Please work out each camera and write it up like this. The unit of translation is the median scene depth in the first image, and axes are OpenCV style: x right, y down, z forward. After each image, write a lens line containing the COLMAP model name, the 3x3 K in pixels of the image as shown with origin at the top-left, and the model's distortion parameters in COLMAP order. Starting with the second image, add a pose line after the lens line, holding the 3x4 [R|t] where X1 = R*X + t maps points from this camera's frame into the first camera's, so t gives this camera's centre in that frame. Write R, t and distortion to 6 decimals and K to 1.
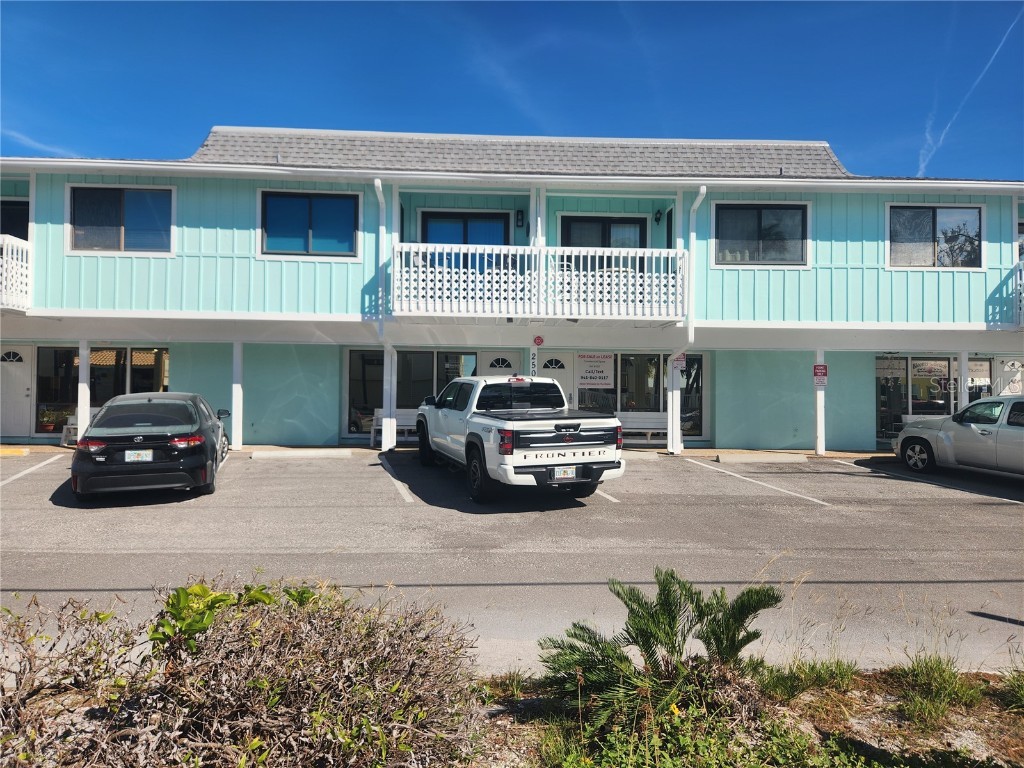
lens RADIAL K [[681.9, 0, 503.9], [0, 681.9, 389.7], [0, 0, 1]] dist [0.080294, -0.062165]
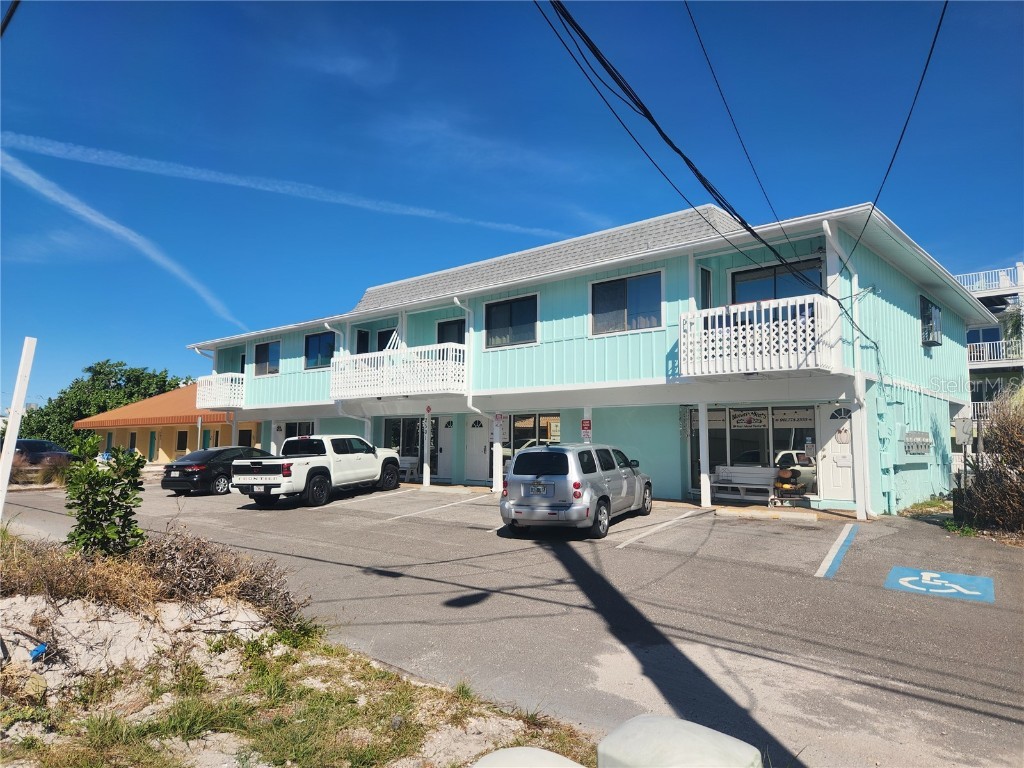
lens RADIAL K [[681.9, 0, 492.4], [0, 681.9, 361.8], [0, 0, 1]] dist [0.080294, -0.062165]
pose [[0.709289, -0.090921, -0.699029, 1.246857], [0.003280, 0.992062, -0.125707, 0.011916], [0.704910, 0.086870, 0.703957, 0.072744]]
